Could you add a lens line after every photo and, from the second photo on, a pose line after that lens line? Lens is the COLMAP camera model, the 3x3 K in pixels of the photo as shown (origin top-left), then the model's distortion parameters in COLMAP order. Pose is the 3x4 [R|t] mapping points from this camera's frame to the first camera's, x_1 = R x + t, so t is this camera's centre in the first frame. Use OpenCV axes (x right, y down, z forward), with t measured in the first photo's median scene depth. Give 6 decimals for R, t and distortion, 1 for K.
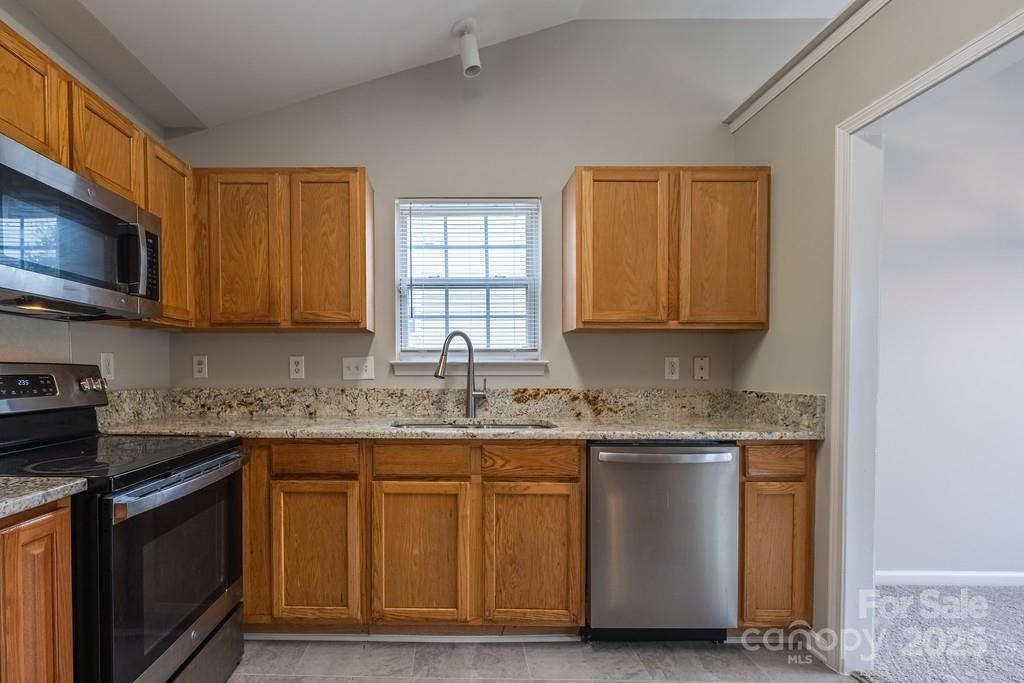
lens RADIAL K [[473.4, 0, 451.1], [0, 473.4, 369.0], [0, 0, 1]] dist [-0.001101, -0.000010]
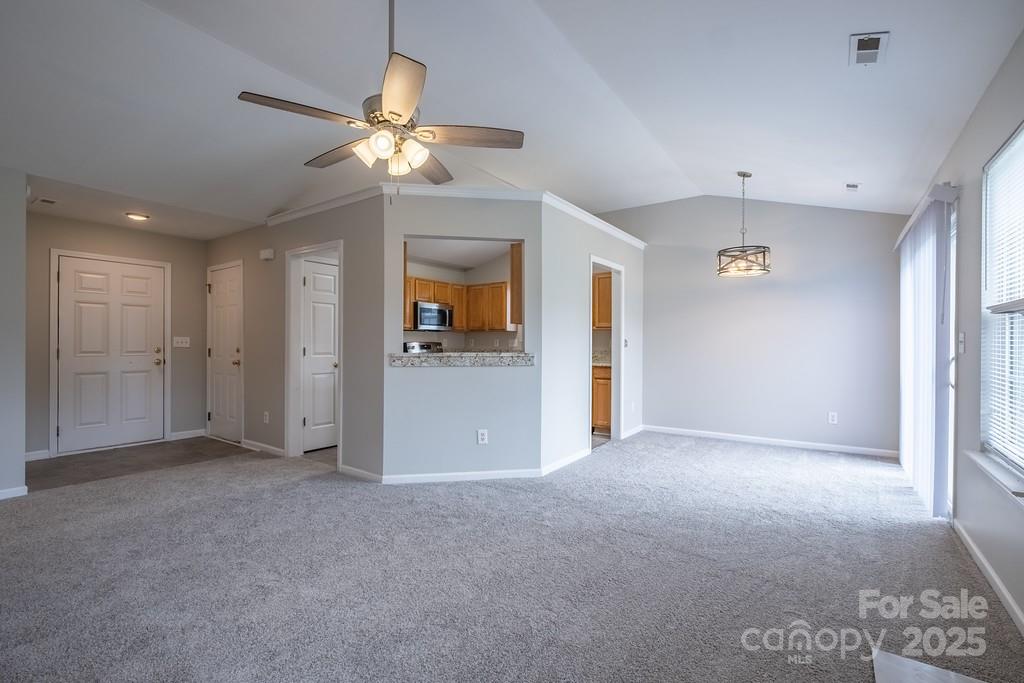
lens RADIAL K [[455.3, 0, 502.5], [0, 455.3, 339.1], [0, 0, 1]] dist [-0.001851, -0.000305]
pose [[0.806857, -0.006022, -0.590716, 1.670238], [0.002364, 0.999973, -0.006965, -0.007131], [0.590742, 0.004223, 0.806850, -1.562520]]
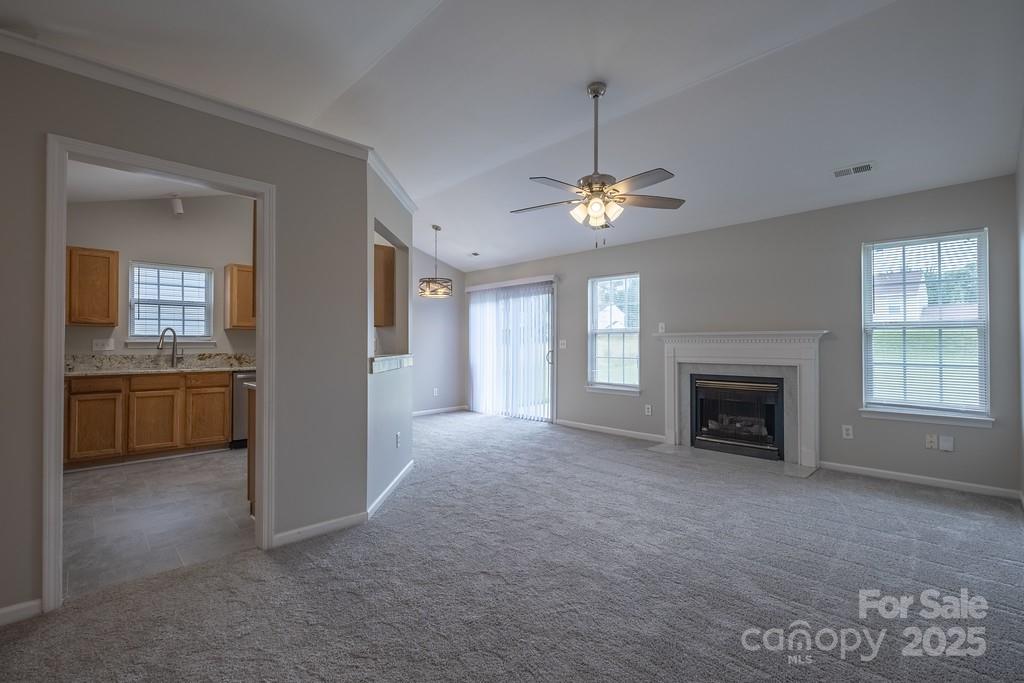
lens RADIAL K [[455.3, 0, 502.5], [0, 455.3, 339.1], [0, 0, 1]] dist [-0.001851, -0.000305]
pose [[0.726275, 0.007226, 0.687366, -0.334514], [-0.000385, 0.999949, -0.010105, -0.006813], [-0.687404, 0.007075, 0.726241, -1.715727]]
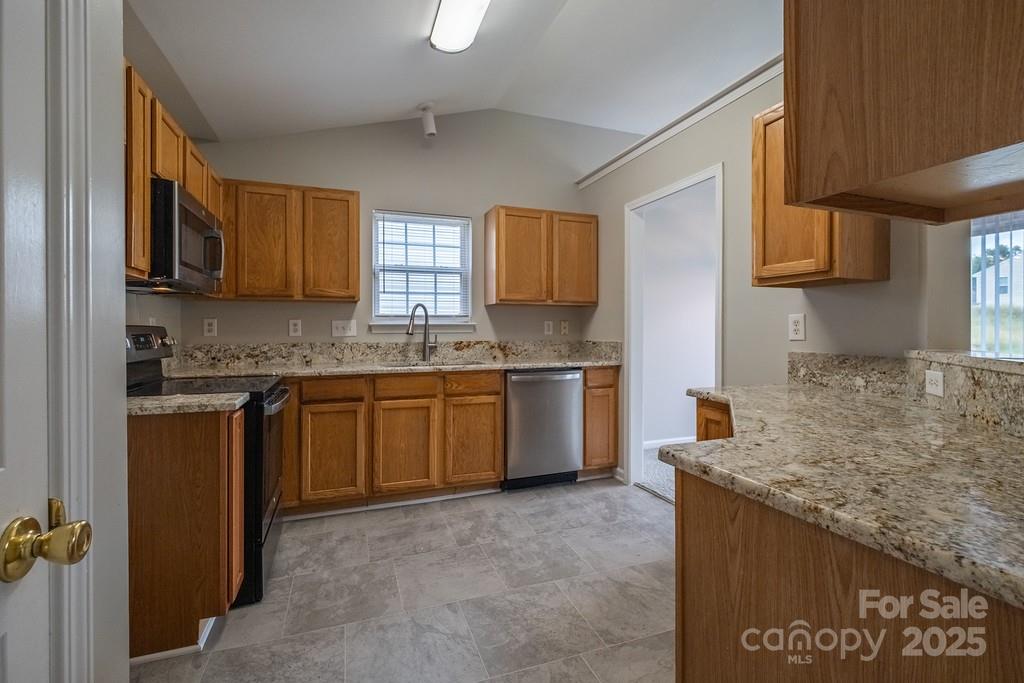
lens RADIAL K [[442.0, 0, 504.5], [0, 442.0, 324.6], [0, 0, 1]] dist [-0.000224, -0.000067]
pose [[0.938989, -0.000386, 0.343948, -0.232087], [0.003066, 0.999969, -0.007248, -0.001802], [-0.343934, 0.007860, 0.938961, -0.441162]]
